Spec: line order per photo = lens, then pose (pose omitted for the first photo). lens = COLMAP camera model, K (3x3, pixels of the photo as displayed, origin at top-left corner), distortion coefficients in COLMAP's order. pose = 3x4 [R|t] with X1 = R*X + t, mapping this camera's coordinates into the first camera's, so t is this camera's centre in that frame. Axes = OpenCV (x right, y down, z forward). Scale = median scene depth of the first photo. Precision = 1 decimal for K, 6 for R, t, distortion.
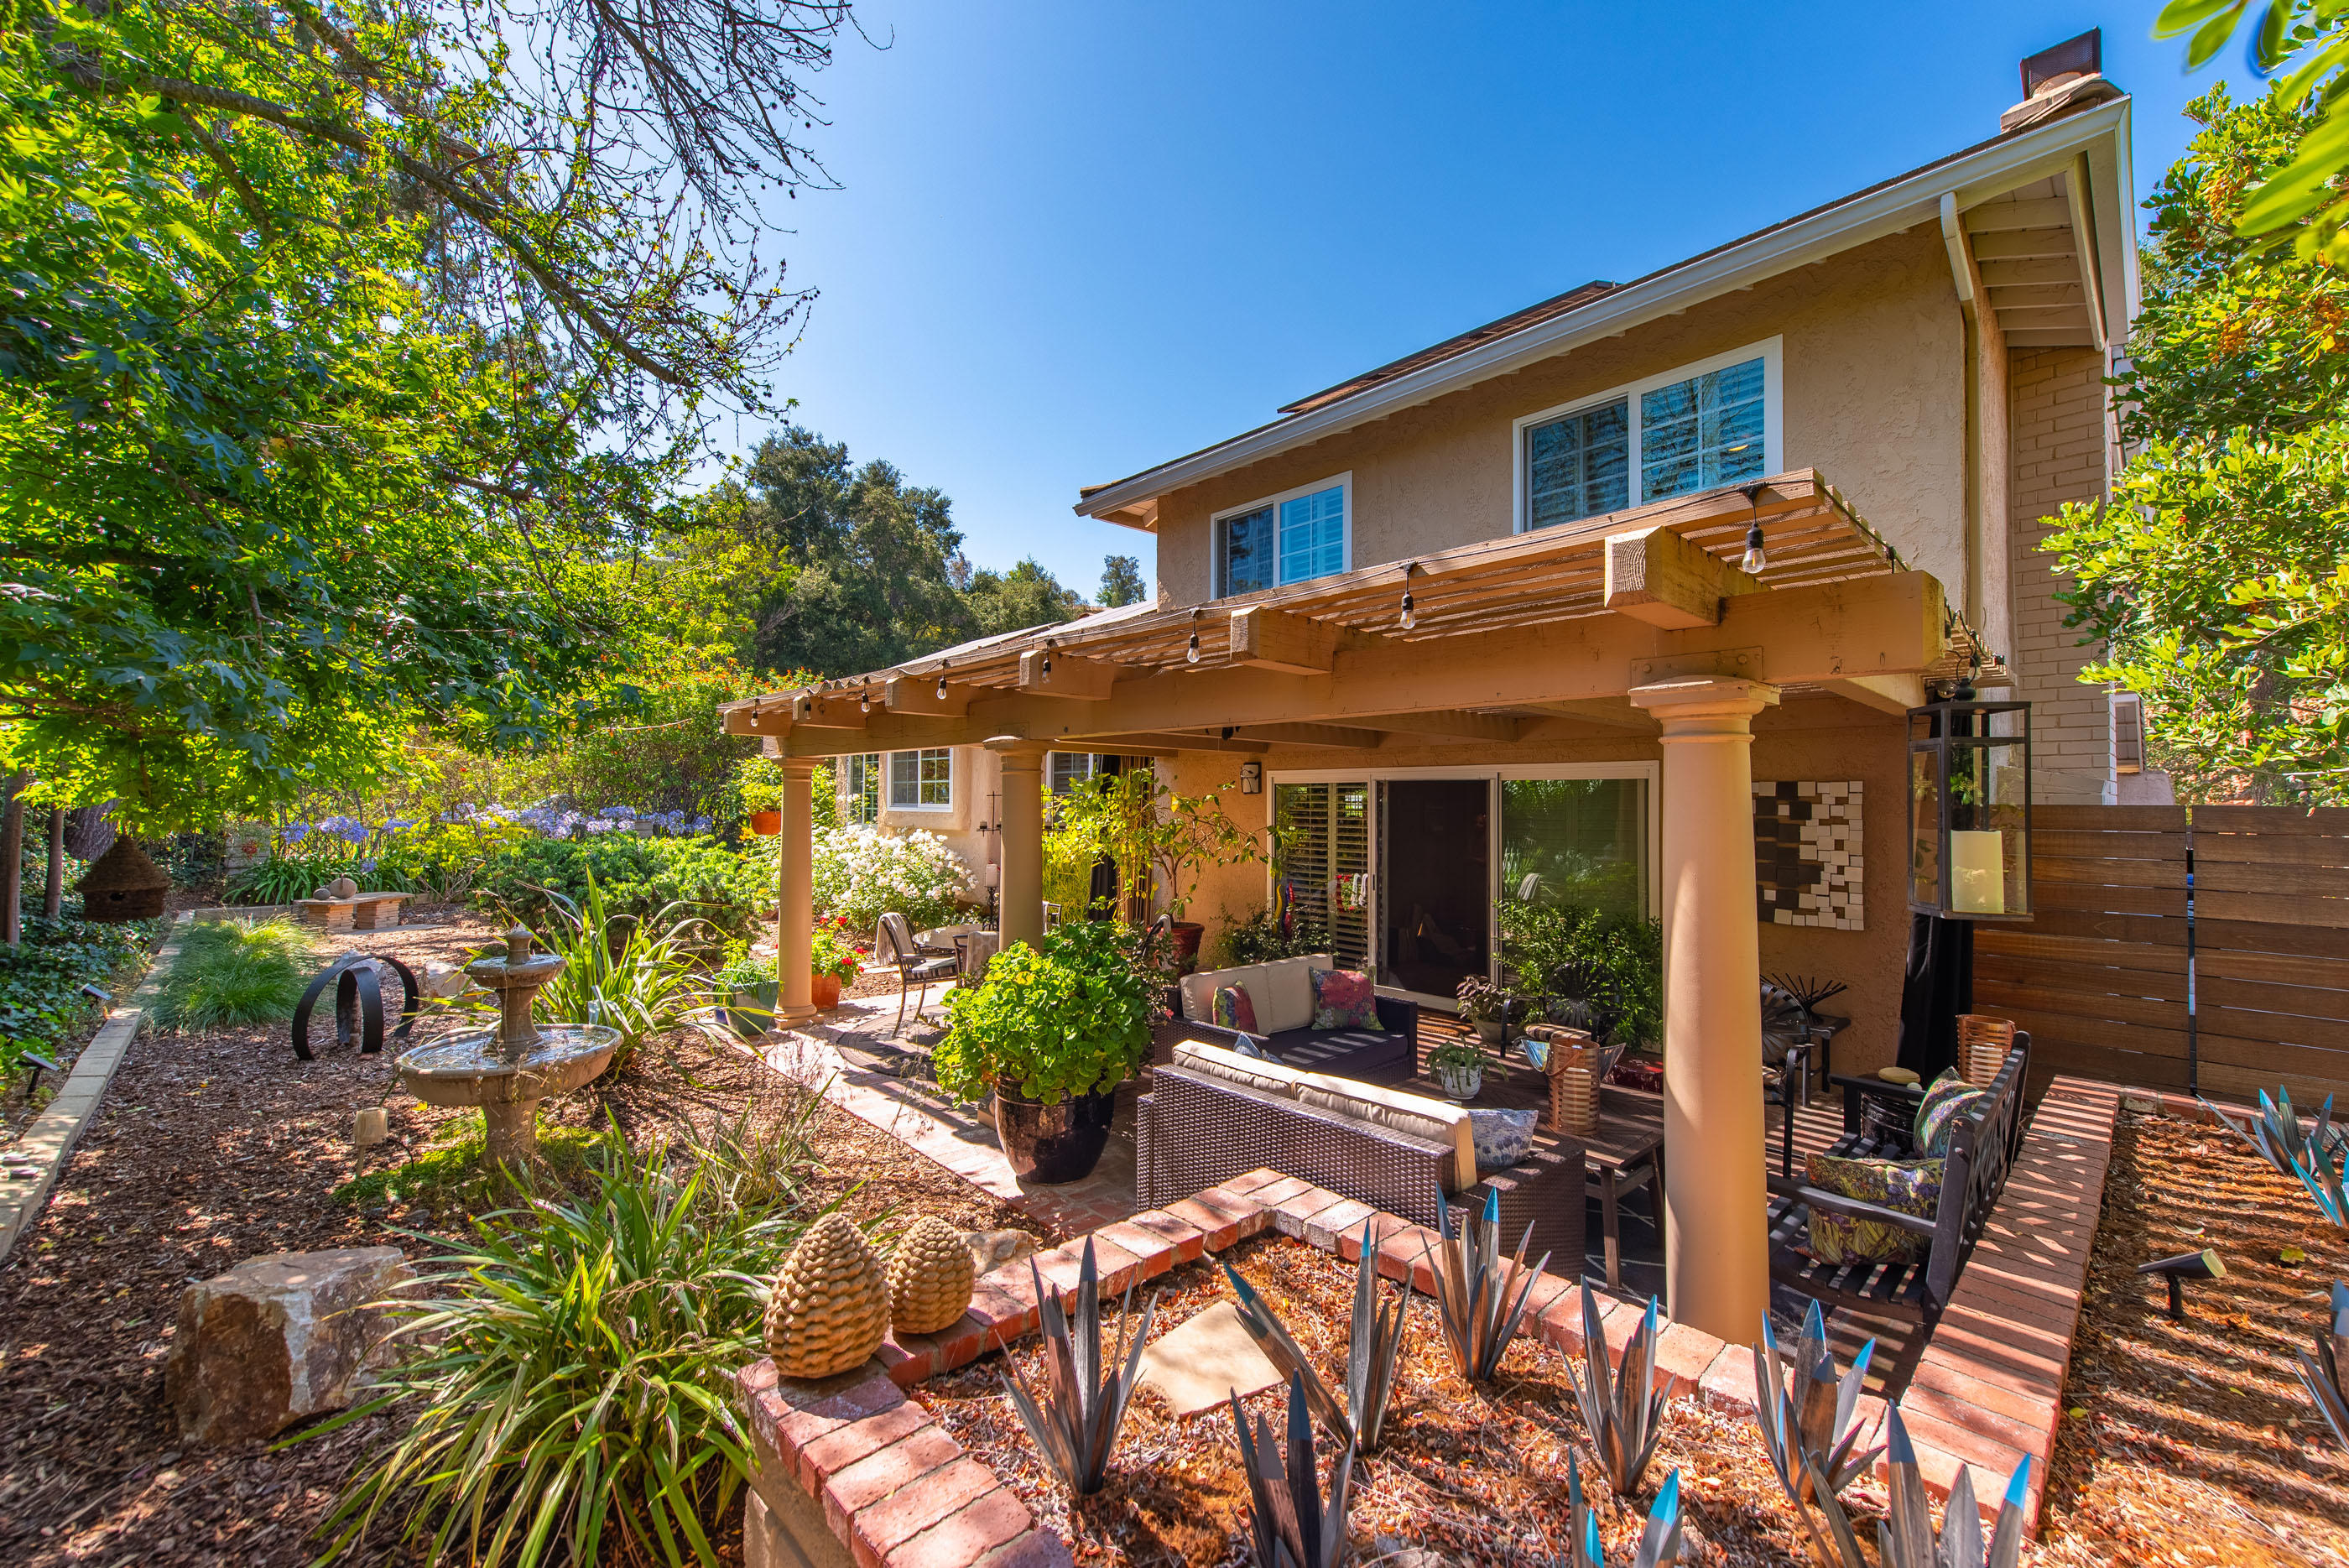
lens RADIAL K [[948.8, 0, 1177.9], [0, 948.8, 791.4], [0, 0, 1]] dist [0.018967, -0.001195]
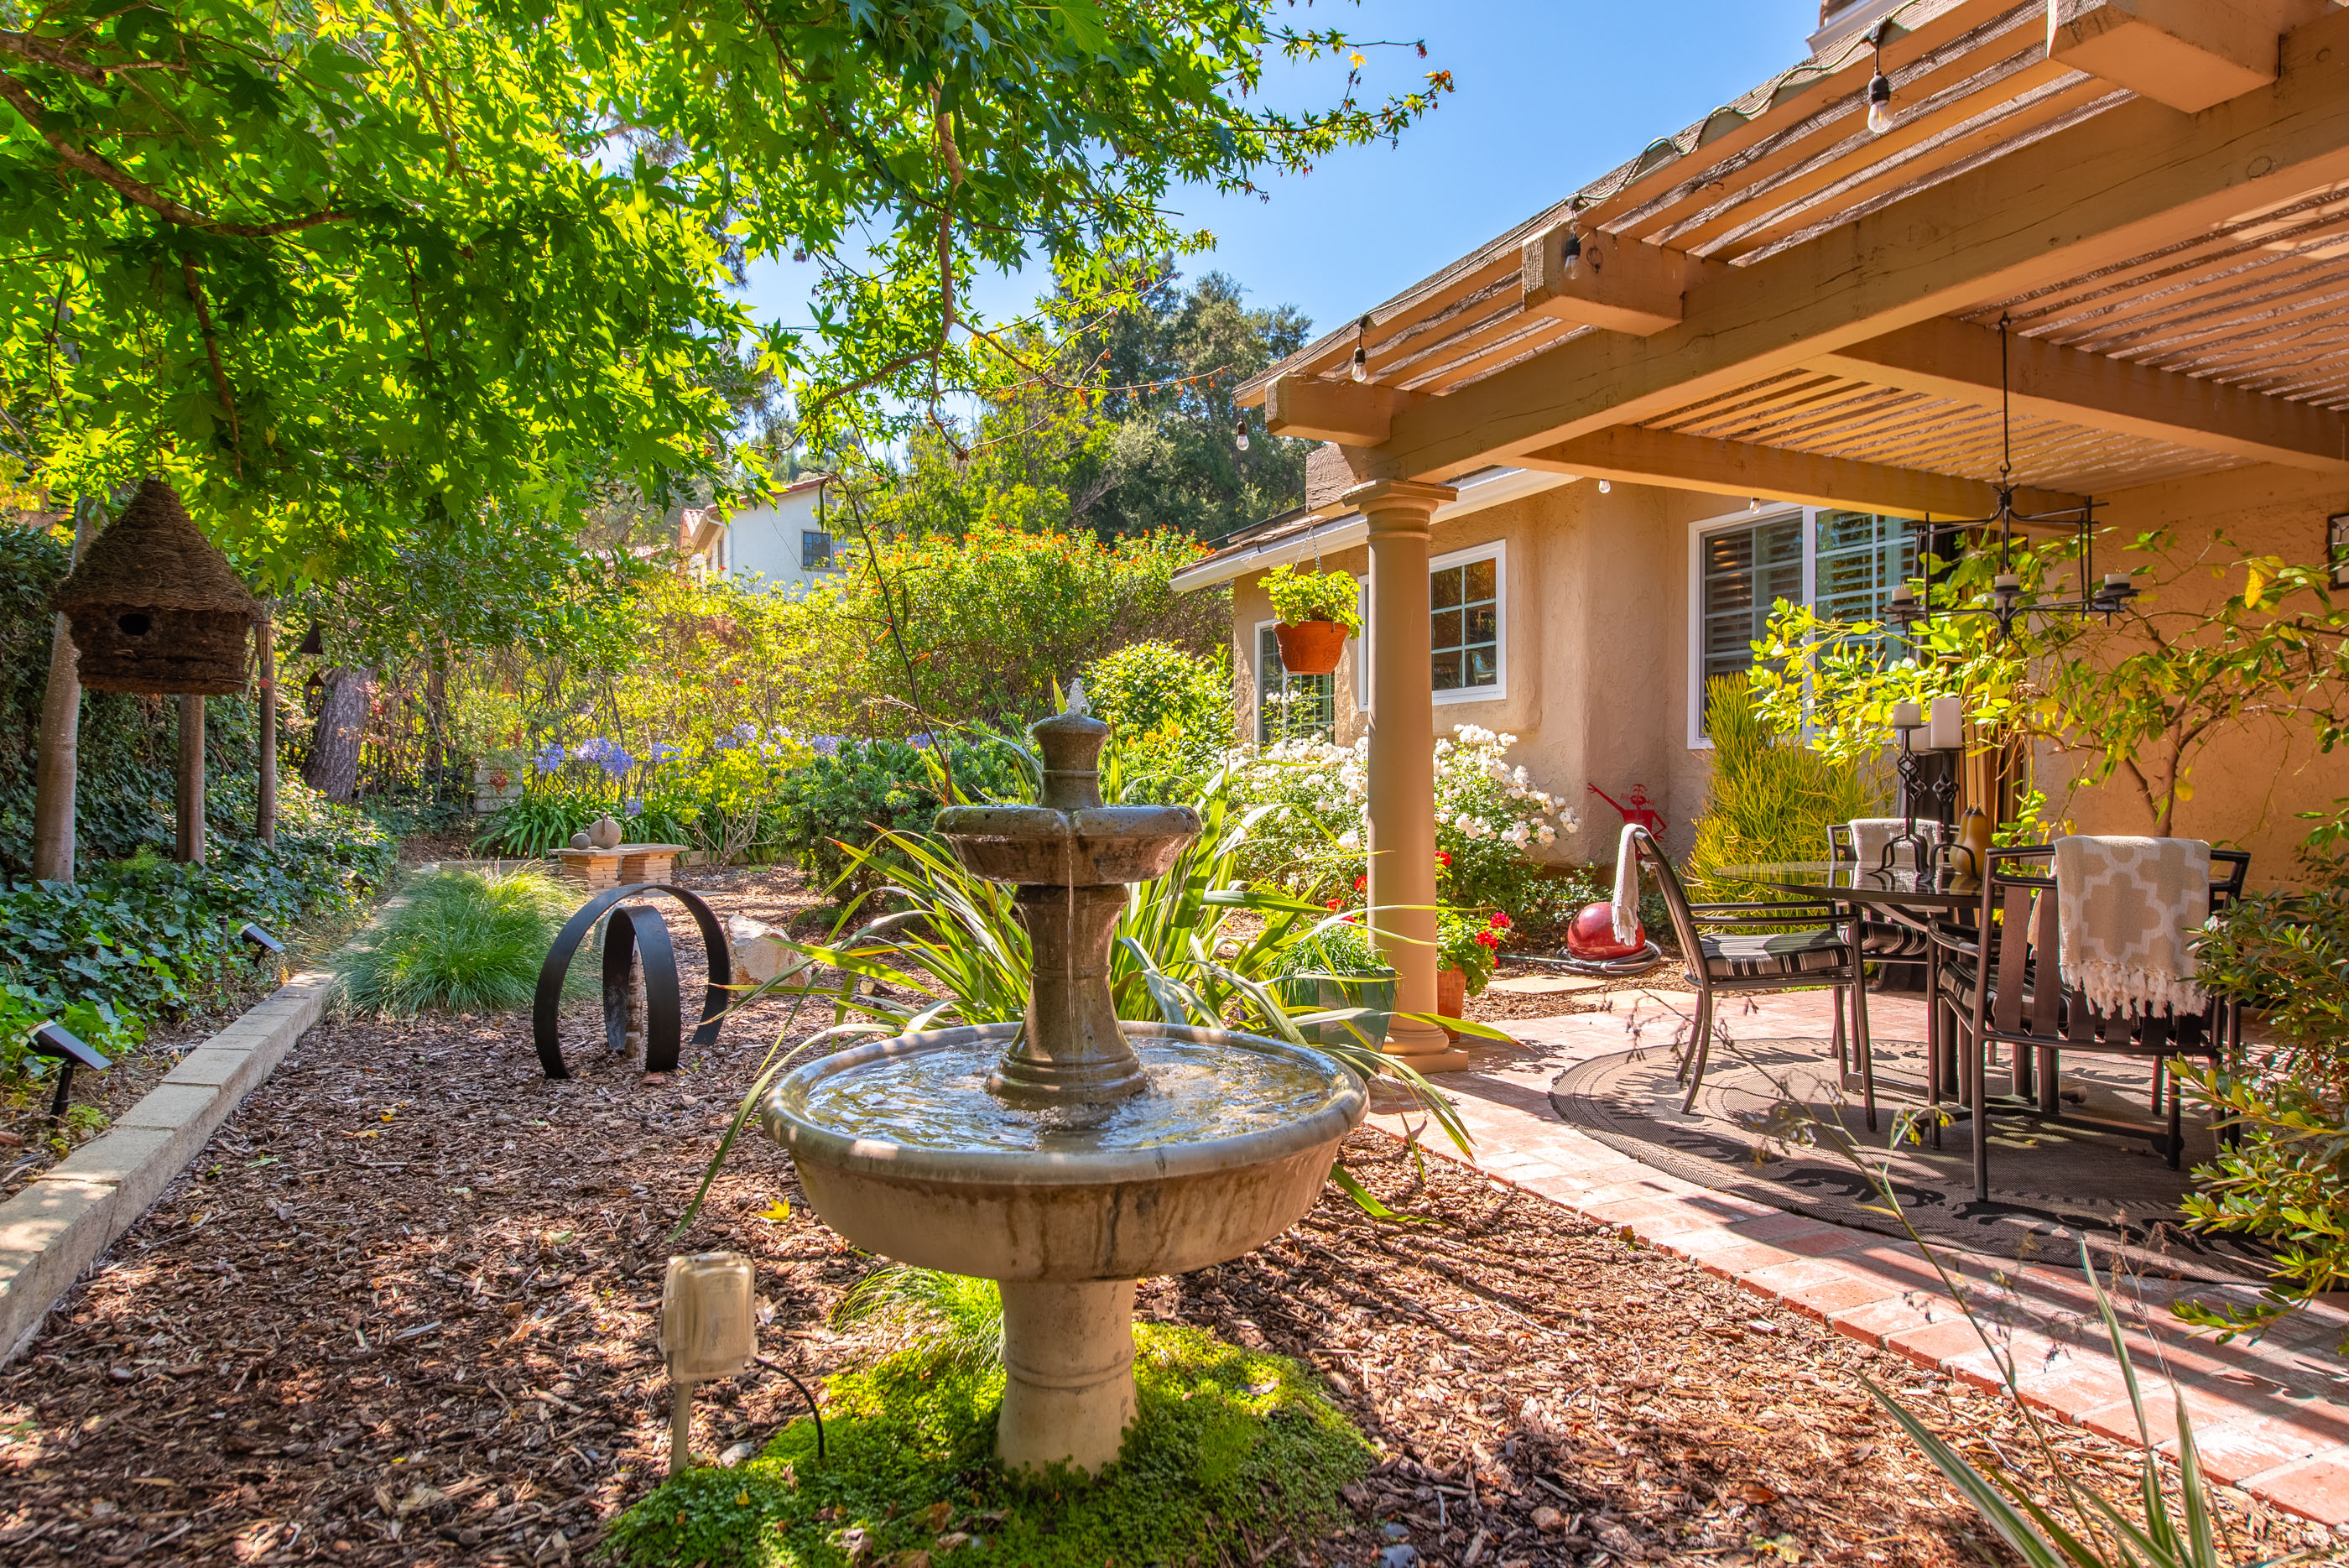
lens RADIAL K [[1352.0, 0, 1174.1], [0, 1352.0, 781.8], [0, 0, 1]] dist [0.030272, 0.003056]
pose [[0.950539, -0.008020, -0.310502, -0.334216], [0.013405, 0.999794, 0.015214, 0.104166], [0.310316, -0.018624, 0.950451, 0.378919]]
